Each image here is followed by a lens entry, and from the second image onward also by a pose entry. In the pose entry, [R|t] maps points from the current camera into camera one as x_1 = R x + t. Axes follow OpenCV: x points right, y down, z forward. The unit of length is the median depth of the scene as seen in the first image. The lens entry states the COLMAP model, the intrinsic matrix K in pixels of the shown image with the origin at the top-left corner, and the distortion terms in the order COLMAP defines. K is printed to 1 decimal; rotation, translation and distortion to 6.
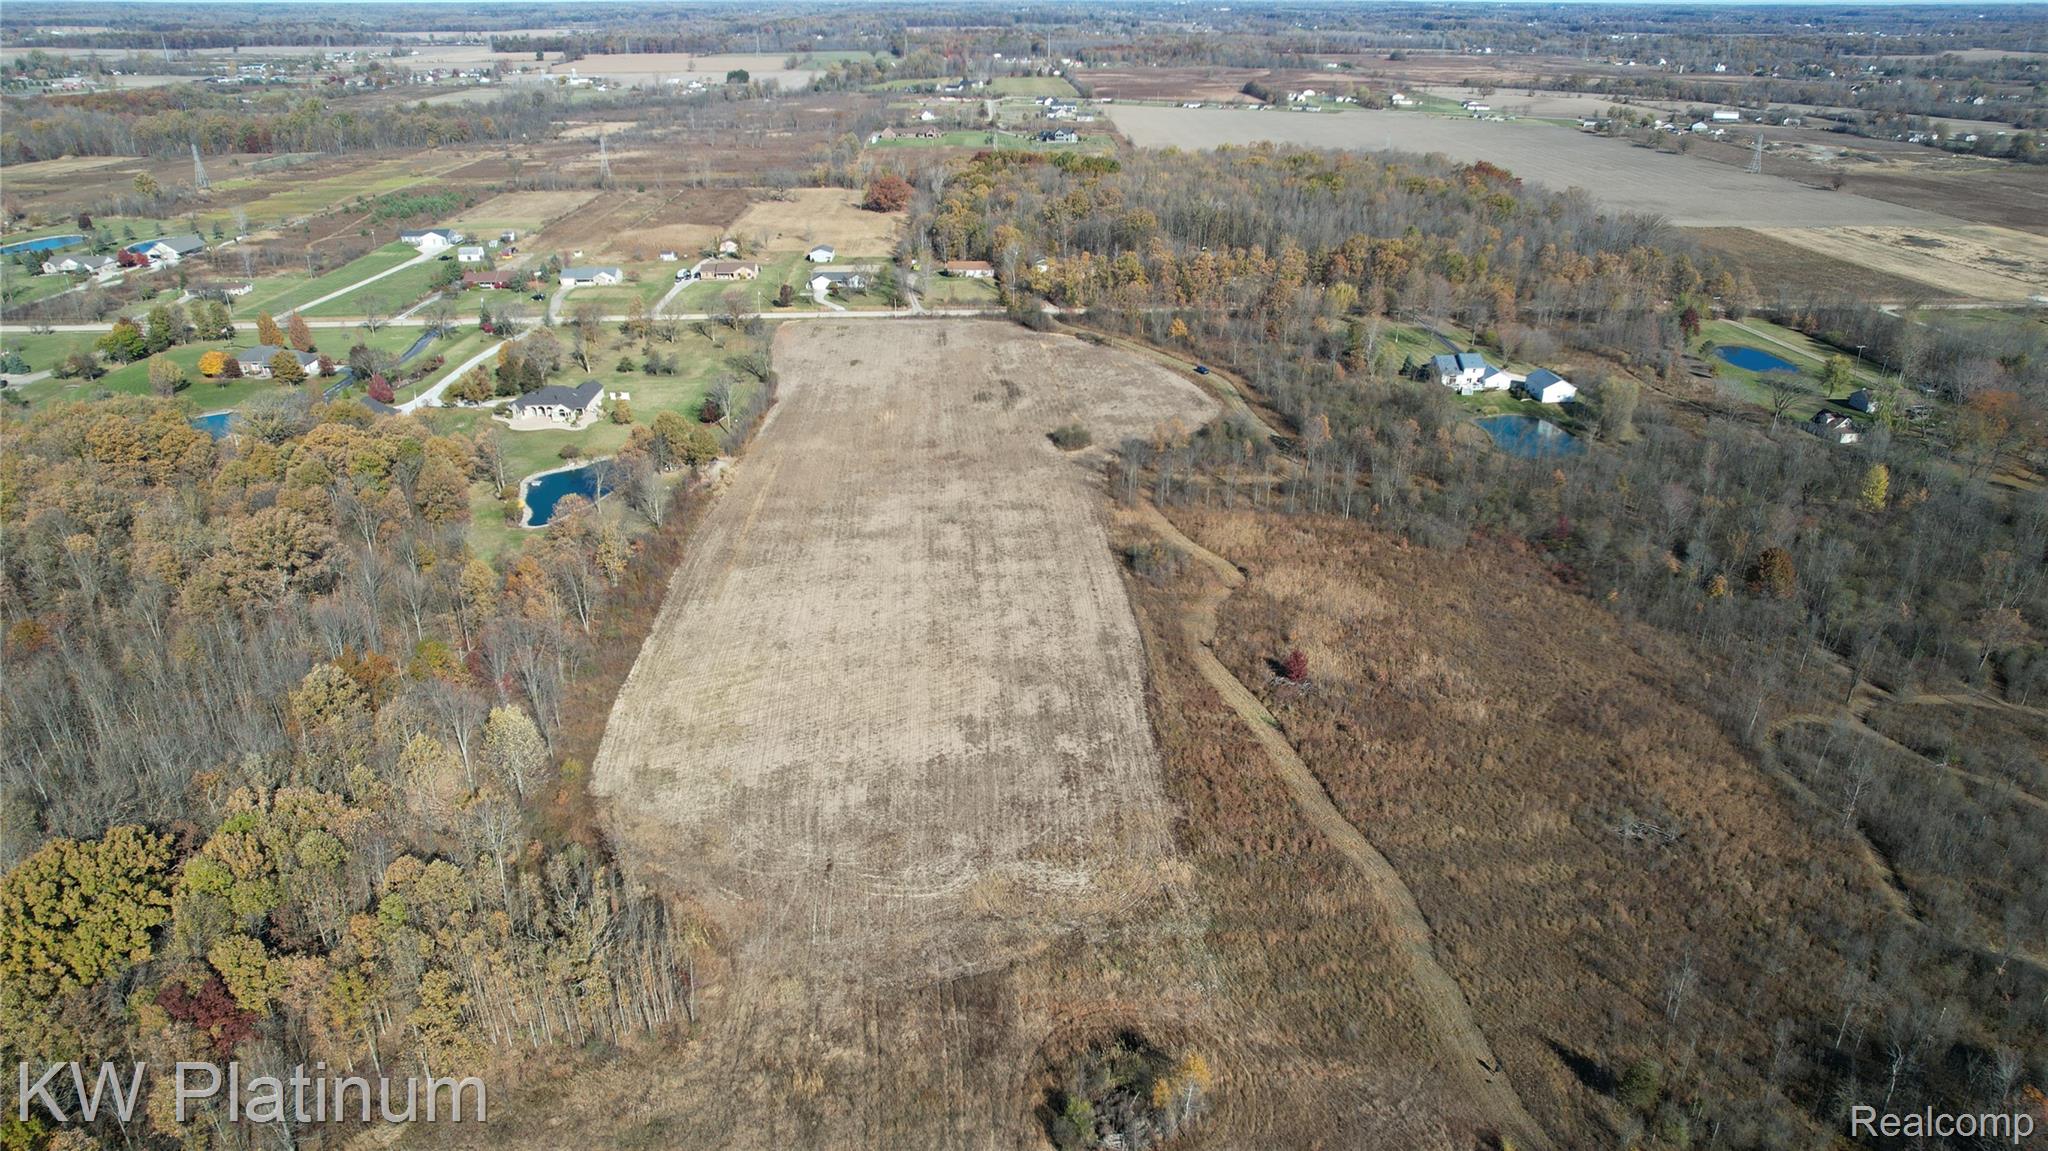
lens RADIAL K [[1329.5, 0, 1029.0], [0, 1329.5, 567.7], [0, 0, 1]] dist [-0.080008, 0.075471]
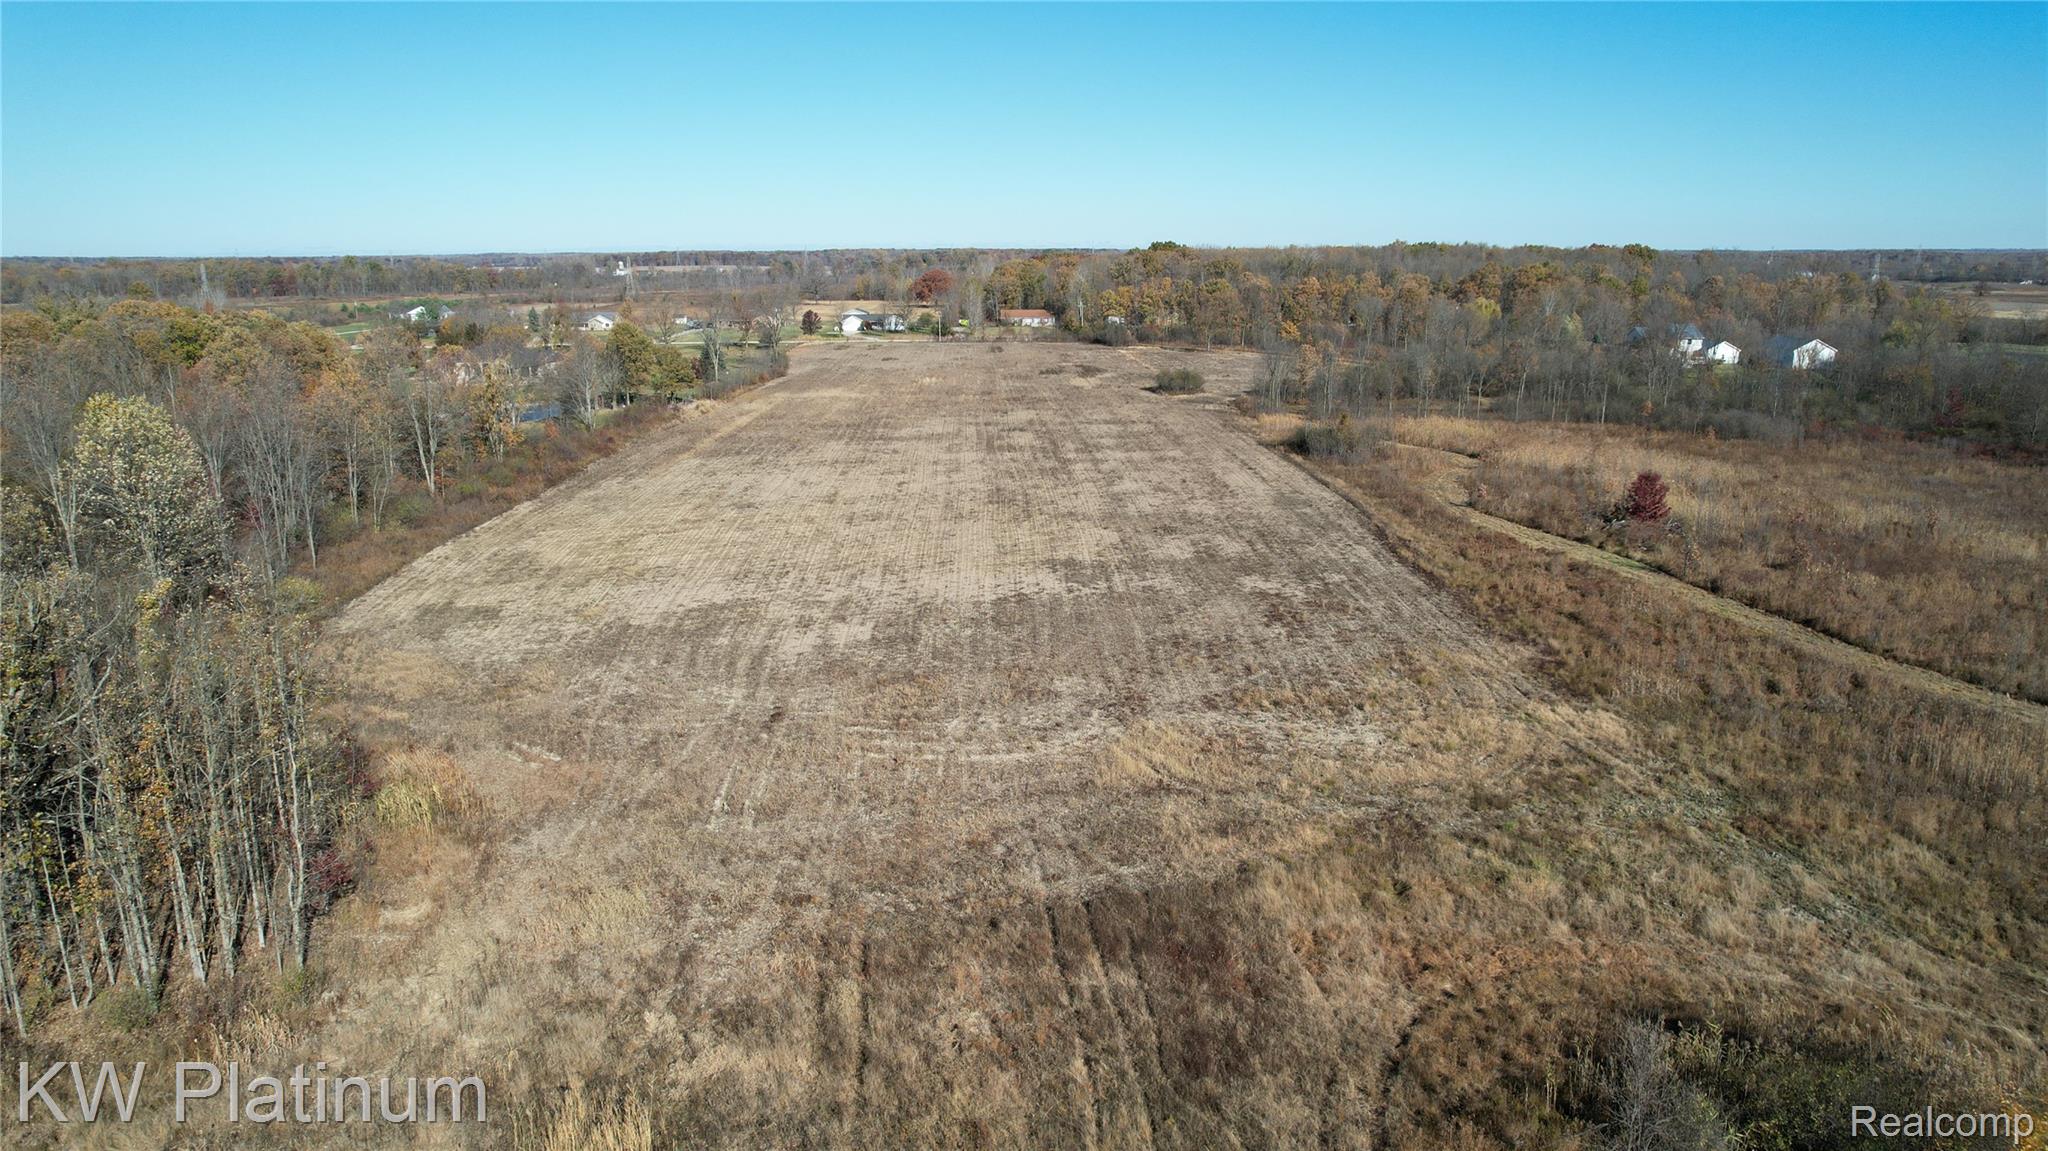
lens RADIAL K [[1329.5, 0, 1029.0], [0, 1329.5, 567.7], [0, 0, 1]] dist [-0.080008, 0.075471]
pose [[0.999597, 0.003433, -0.028180, -0.037393], [-0.008354, 0.984283, -0.176400, 0.171351], [0.027132, 0.176564, 0.983915, 0.379773]]
